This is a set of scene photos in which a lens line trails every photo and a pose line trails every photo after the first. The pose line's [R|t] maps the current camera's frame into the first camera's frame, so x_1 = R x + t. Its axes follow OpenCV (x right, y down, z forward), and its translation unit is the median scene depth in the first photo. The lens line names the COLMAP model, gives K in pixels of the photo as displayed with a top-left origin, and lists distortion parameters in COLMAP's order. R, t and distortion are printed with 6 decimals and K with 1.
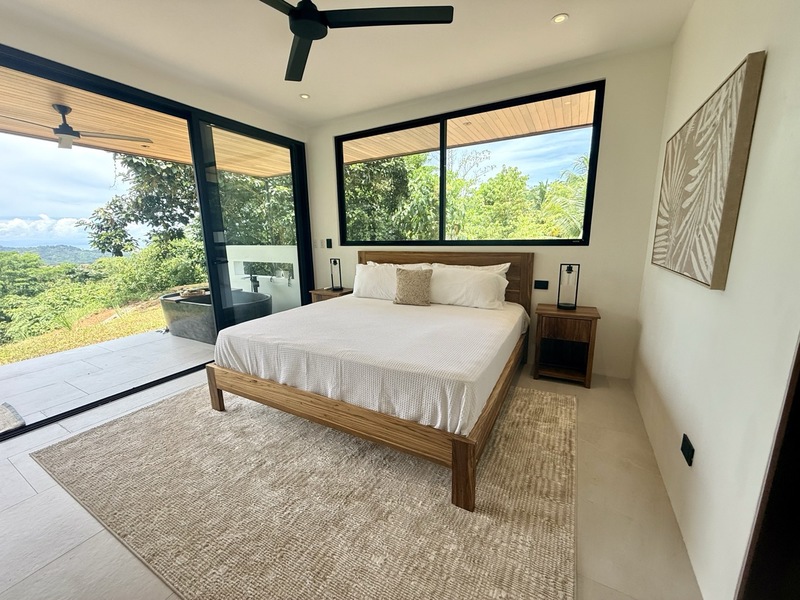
lens RADIAL K [[317.8, 0, 401.0], [0, 317.8, 300.1], [0, 0, 1]] dist [-0.000791, 0.000101]
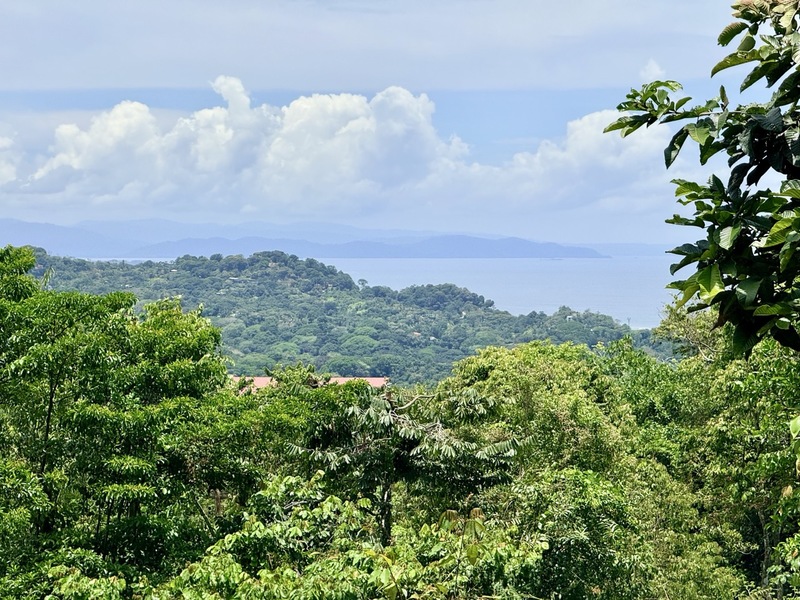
lens RADIAL K [[2810.0, 0, 395.2], [0, 2810.0, 299.8], [0, 0, 1]] dist [0.886544, 0.000000]
pose [[0.722416, 0.030074, -0.690805, -0.094247], [-0.144683, 0.983513, -0.108487, -0.009276], [0.676153, 0.178320, 0.714856, 0.042171]]
